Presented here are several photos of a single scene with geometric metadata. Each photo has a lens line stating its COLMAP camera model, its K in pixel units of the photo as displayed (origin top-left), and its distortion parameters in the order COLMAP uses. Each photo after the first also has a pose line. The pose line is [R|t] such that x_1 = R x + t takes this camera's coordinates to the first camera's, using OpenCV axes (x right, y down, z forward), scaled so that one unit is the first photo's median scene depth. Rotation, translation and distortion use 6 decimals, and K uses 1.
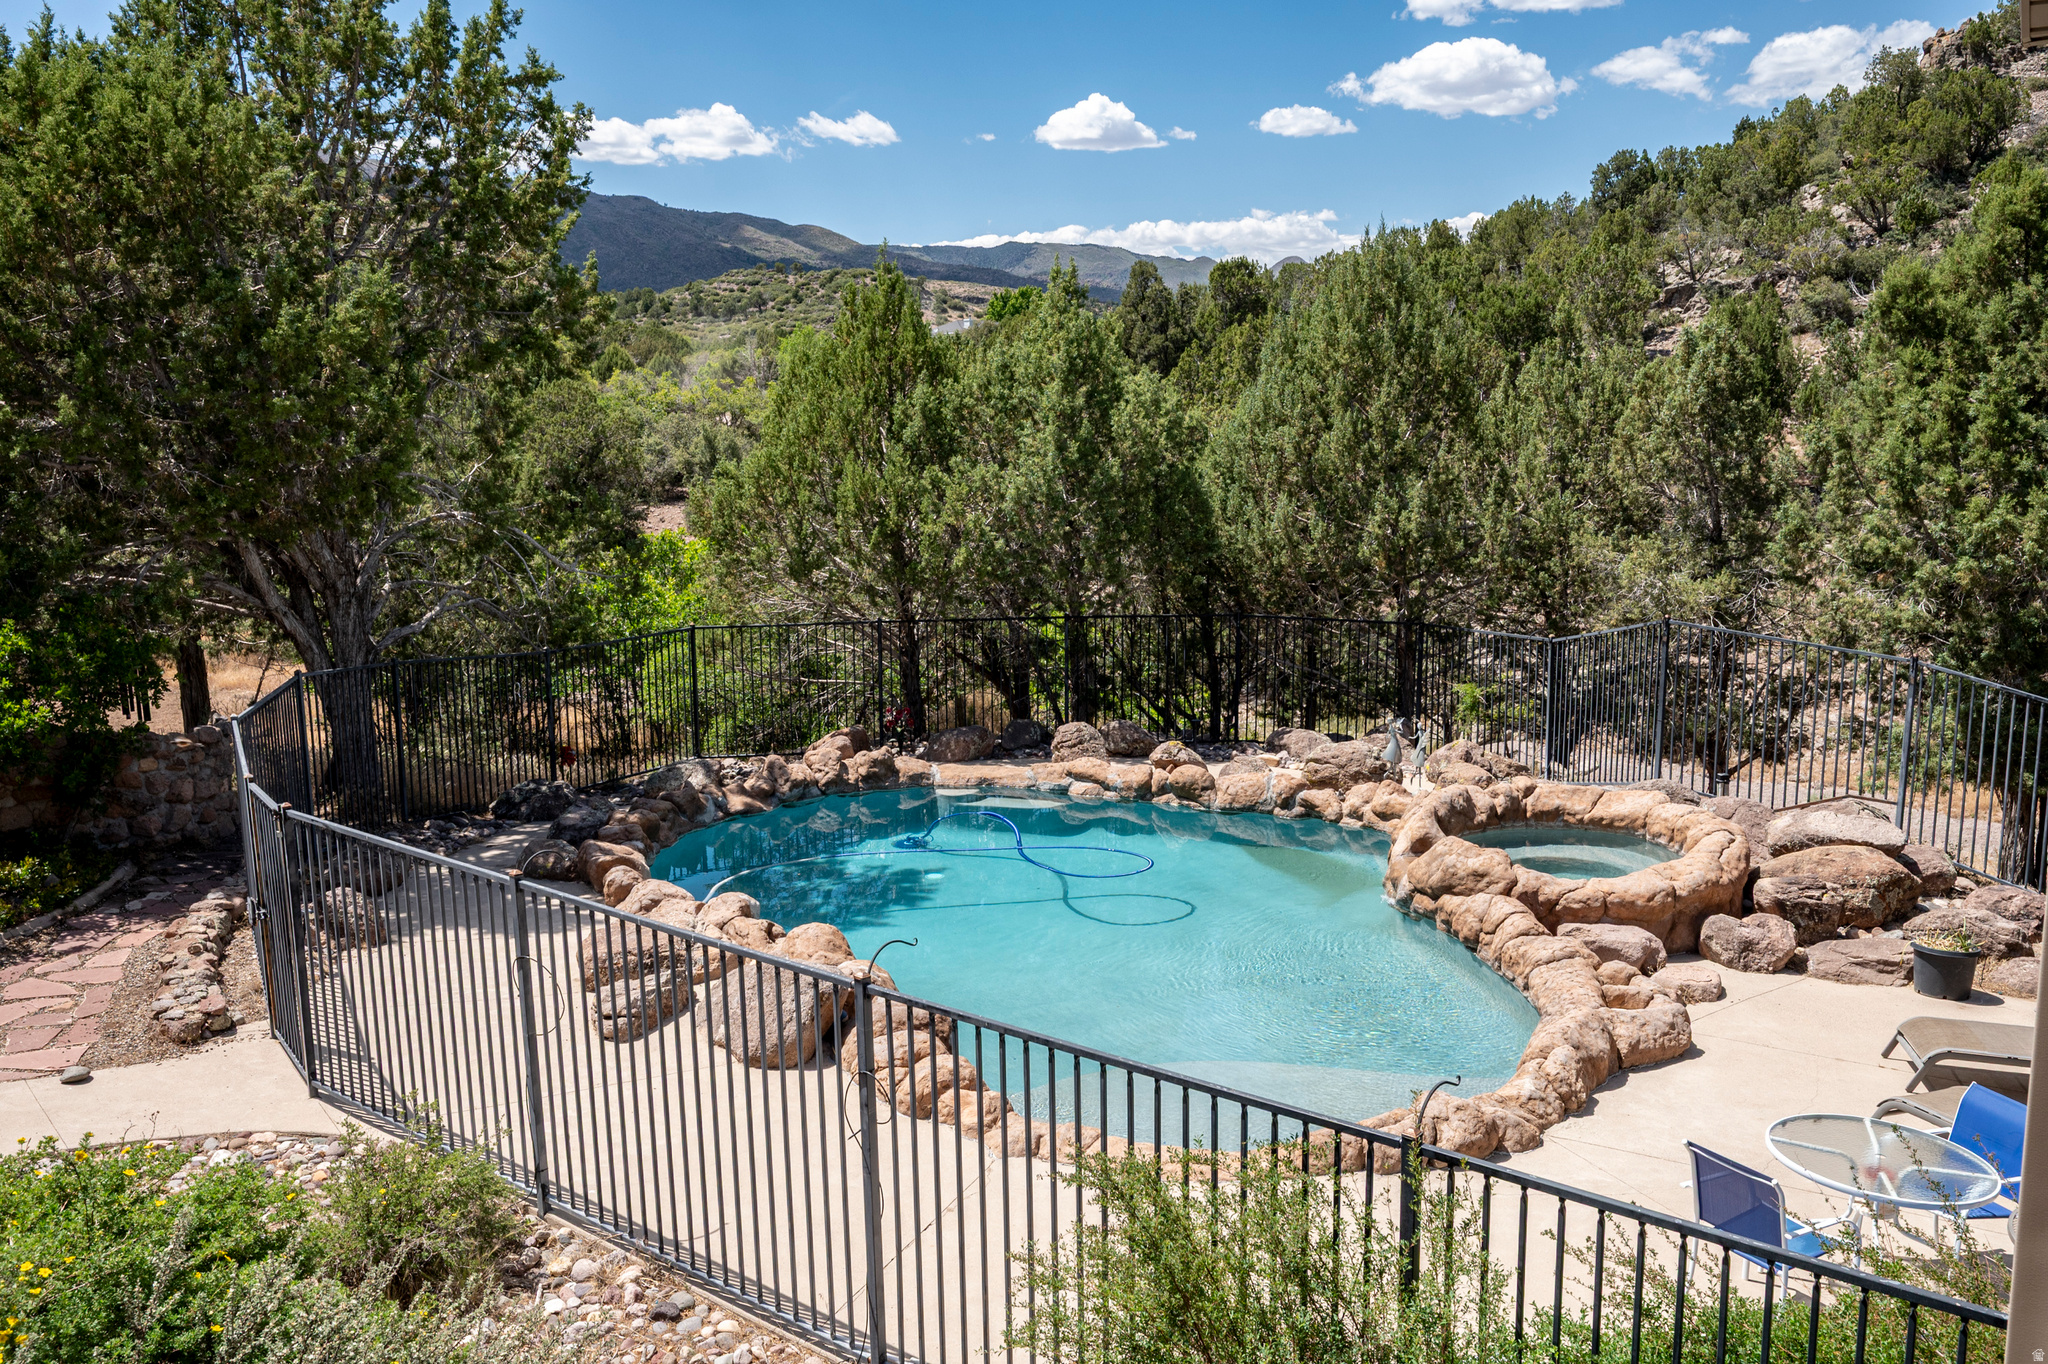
lens RADIAL K [[1600.3, 0, 1020.7], [0, 1600.3, 670.7], [0, 0, 1]] dist [-0.010994, 0.004793]
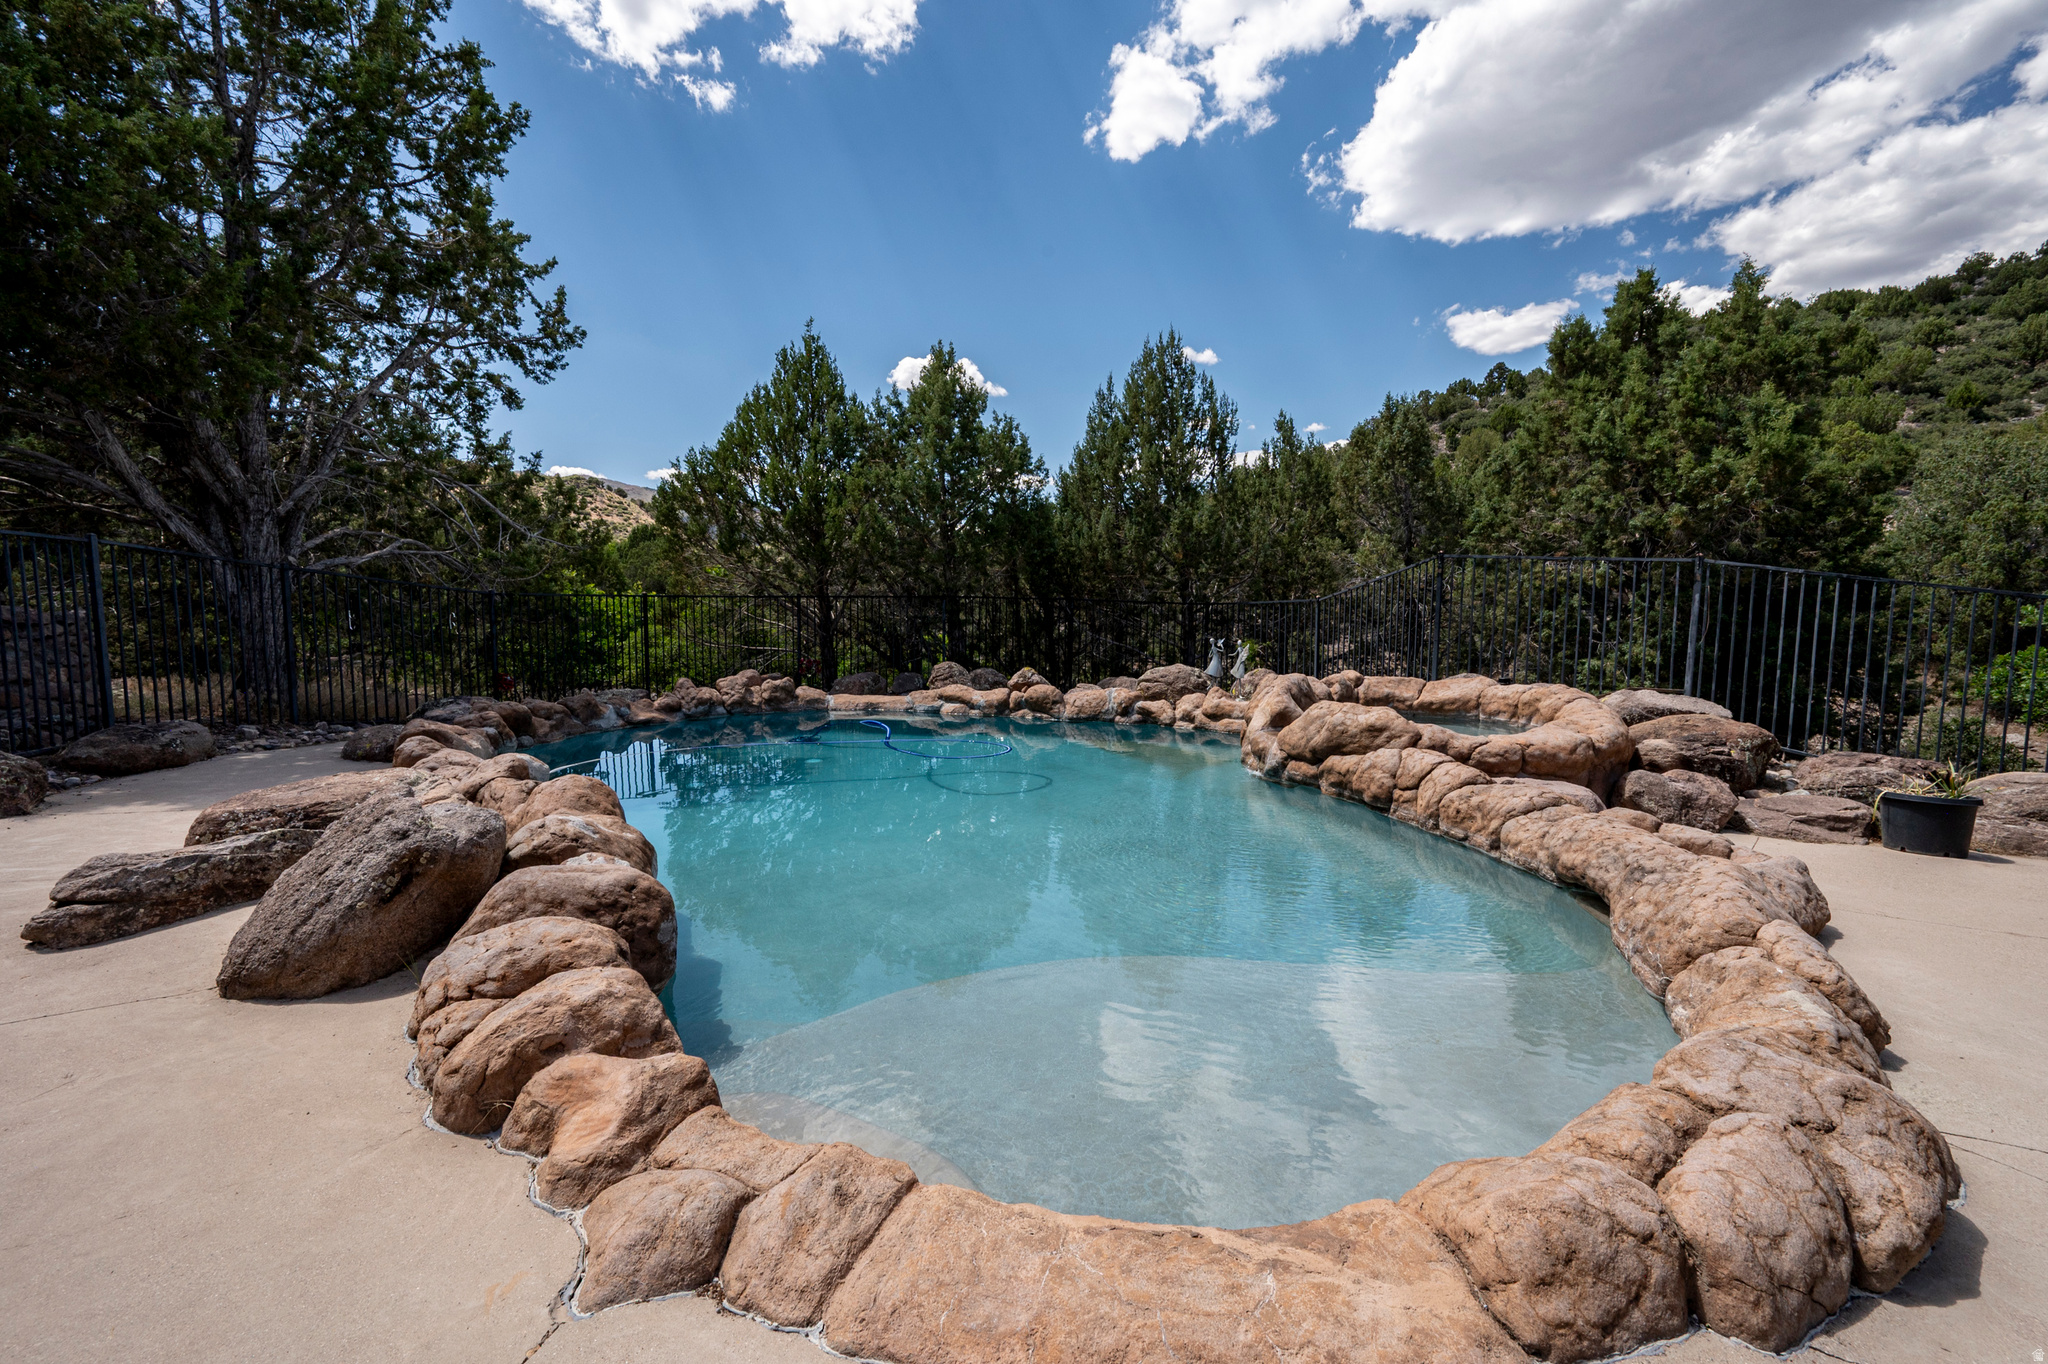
lens RADIAL K [[816.9, 0, 1015.2], [0, 816.9, 665.3], [0, 0, 1]] dist [-0.001378, 0.000581]
pose [[0.995410, 0.008857, 0.095289, 0.028063], [-0.001435, 0.996977, -0.077679, 0.090269], [-0.095689, 0.077186, 0.992414, 0.395459]]
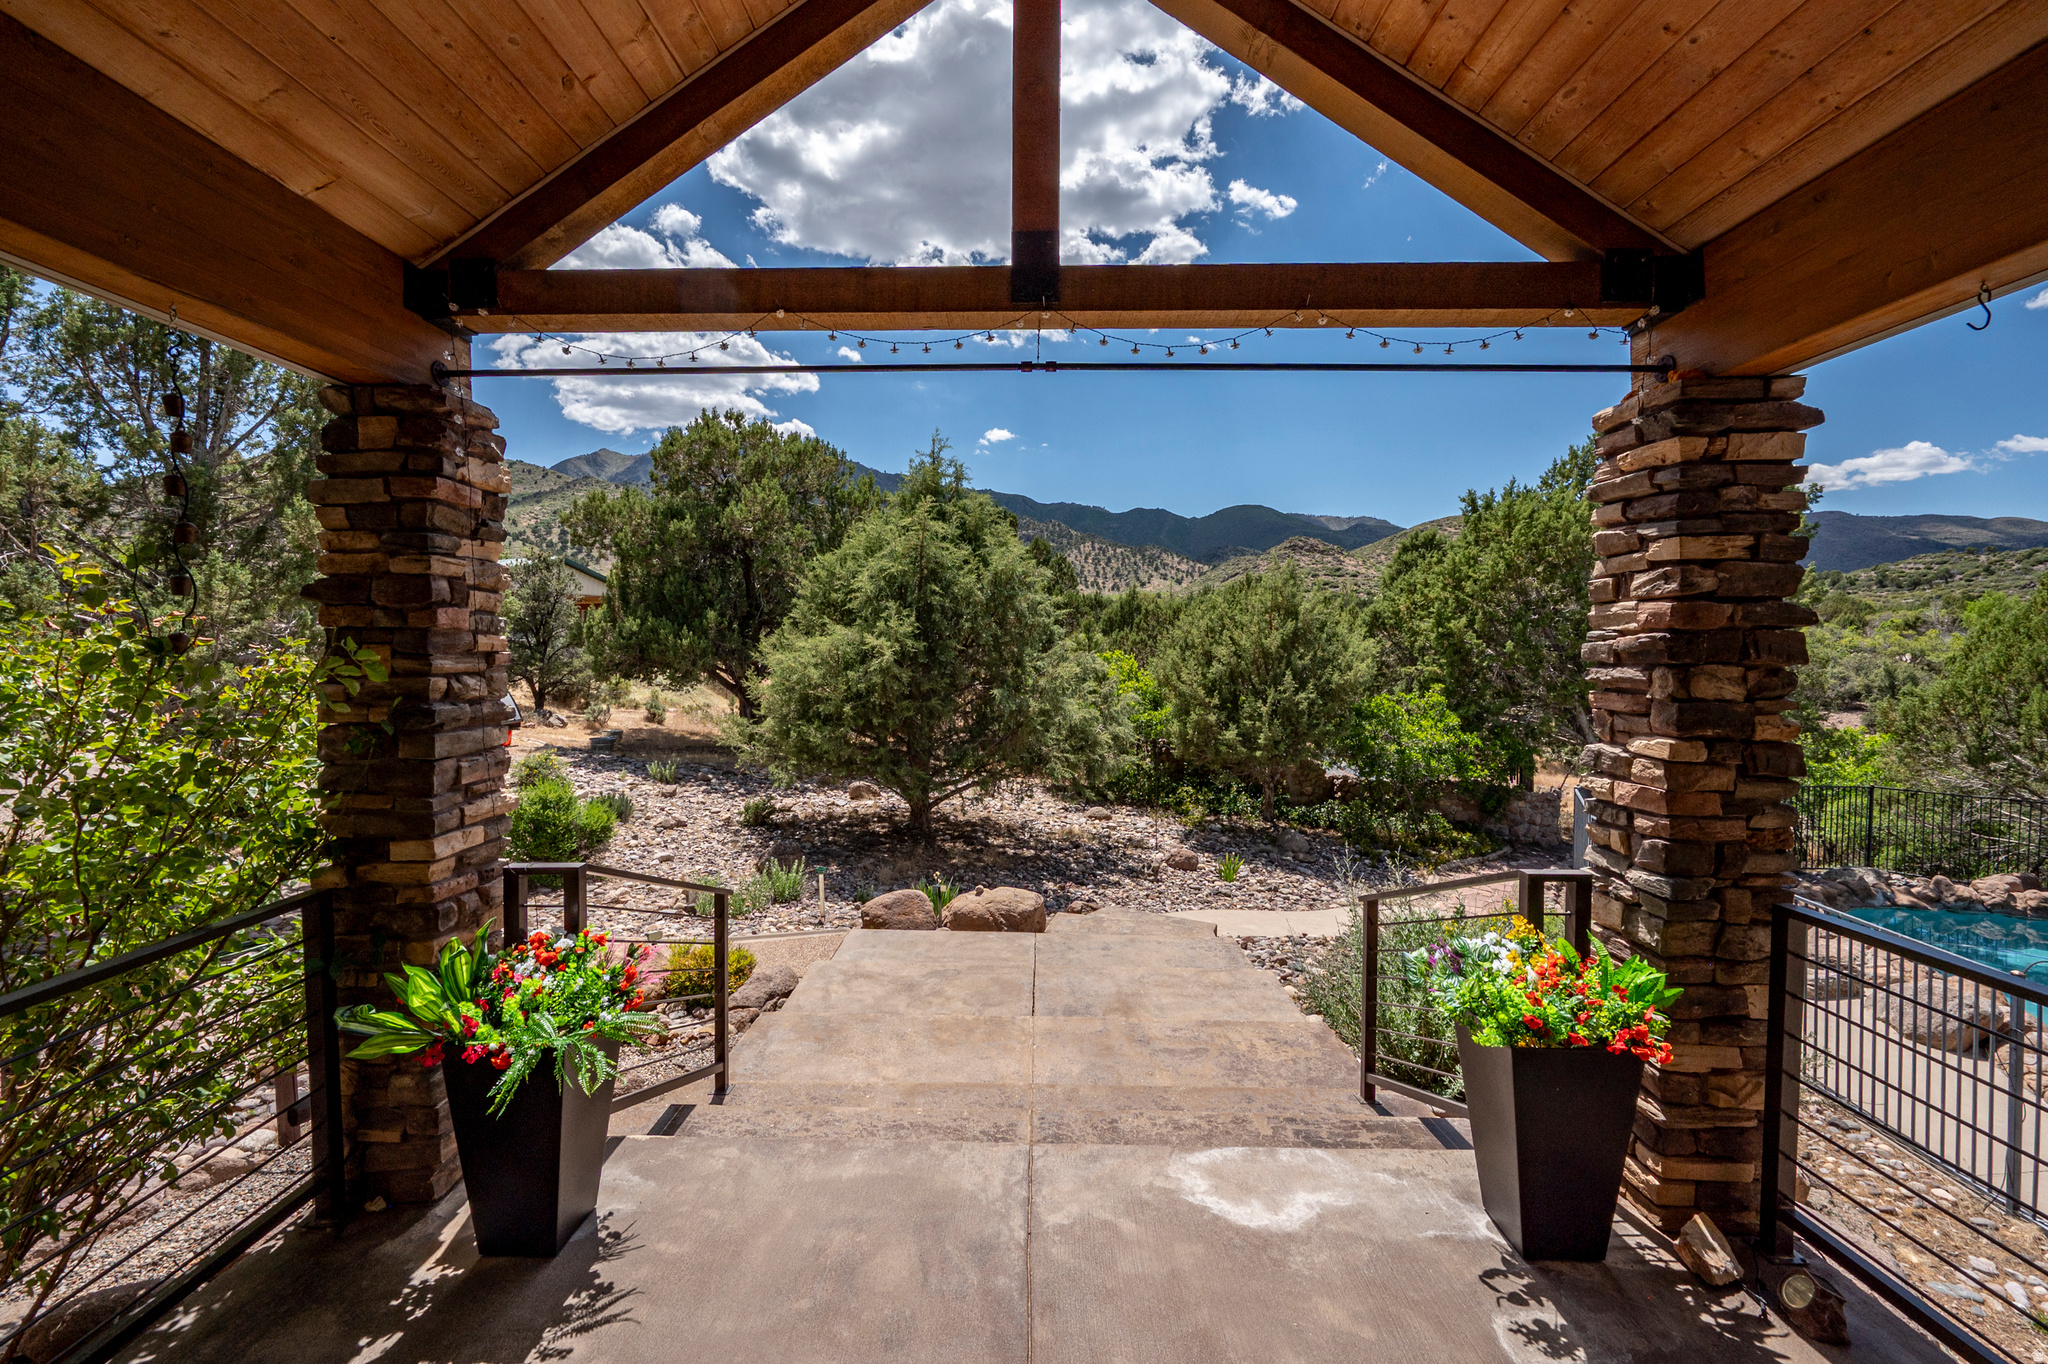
lens RADIAL K [[816.9, 0, 1015.2], [0, 816.9, 665.3], [0, 0, 1]] dist [-0.001378, 0.000581]
pose [[0.535682, 0.039667, -0.843488, 0.023275], [-0.152468, 0.987022, -0.050412, 0.028399], [0.830541, 0.155610, 0.534778, -0.194757]]
